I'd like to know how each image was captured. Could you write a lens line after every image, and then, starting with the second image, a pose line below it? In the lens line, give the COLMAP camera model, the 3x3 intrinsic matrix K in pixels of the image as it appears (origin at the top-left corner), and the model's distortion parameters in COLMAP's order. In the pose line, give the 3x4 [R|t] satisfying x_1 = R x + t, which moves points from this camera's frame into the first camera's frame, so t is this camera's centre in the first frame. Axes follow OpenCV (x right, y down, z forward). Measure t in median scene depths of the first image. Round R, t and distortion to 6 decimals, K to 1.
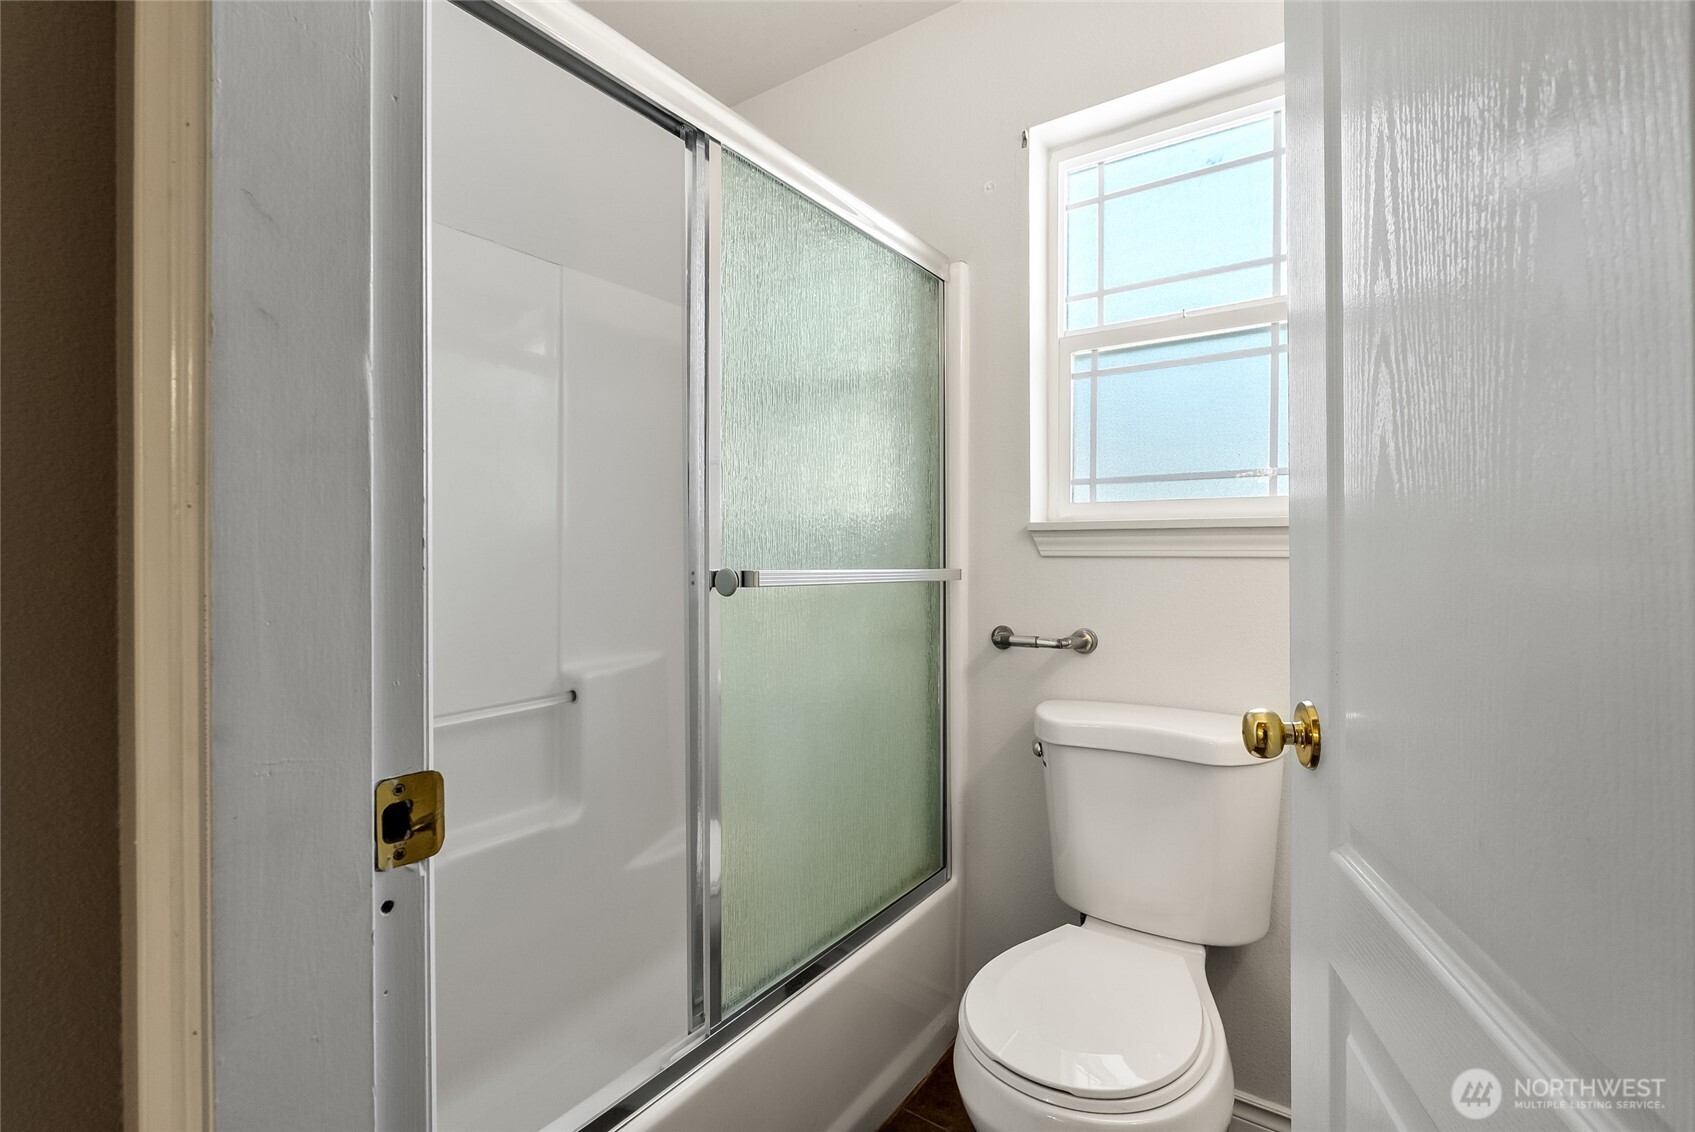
lens RADIAL K [[747.7, 0, 846.5], [0, 747.7, 553.6], [0, 0, 1]] dist [-0.007730, 0.000354]
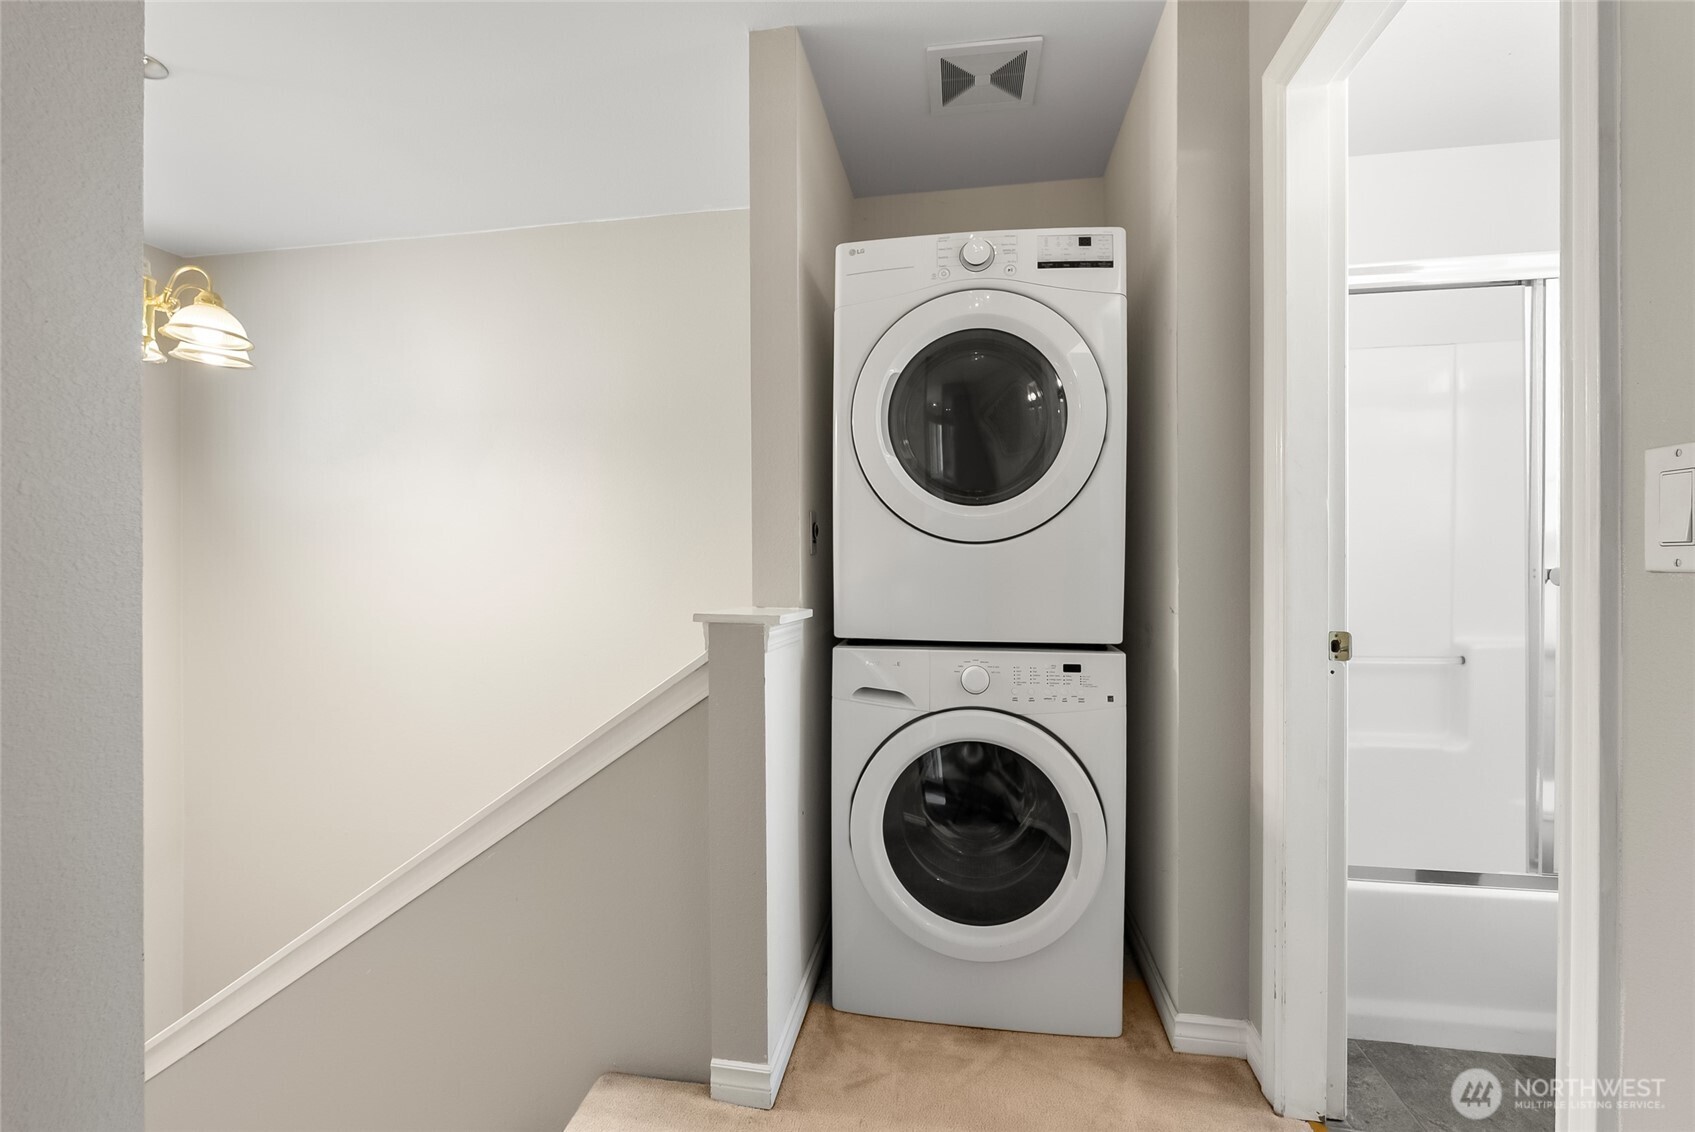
lens RADIAL K [[760.6, 0, 847.5], [0, 760.6, 566.0], [0, 0, 1]] dist [-0.020098, -0.000041]
pose [[0.442076, 0.009853, -0.896923, 1.261386], [0.005825, 0.999887, 0.013855, -0.027636], [0.896958, -0.011349, 0.441969, -2.123829]]
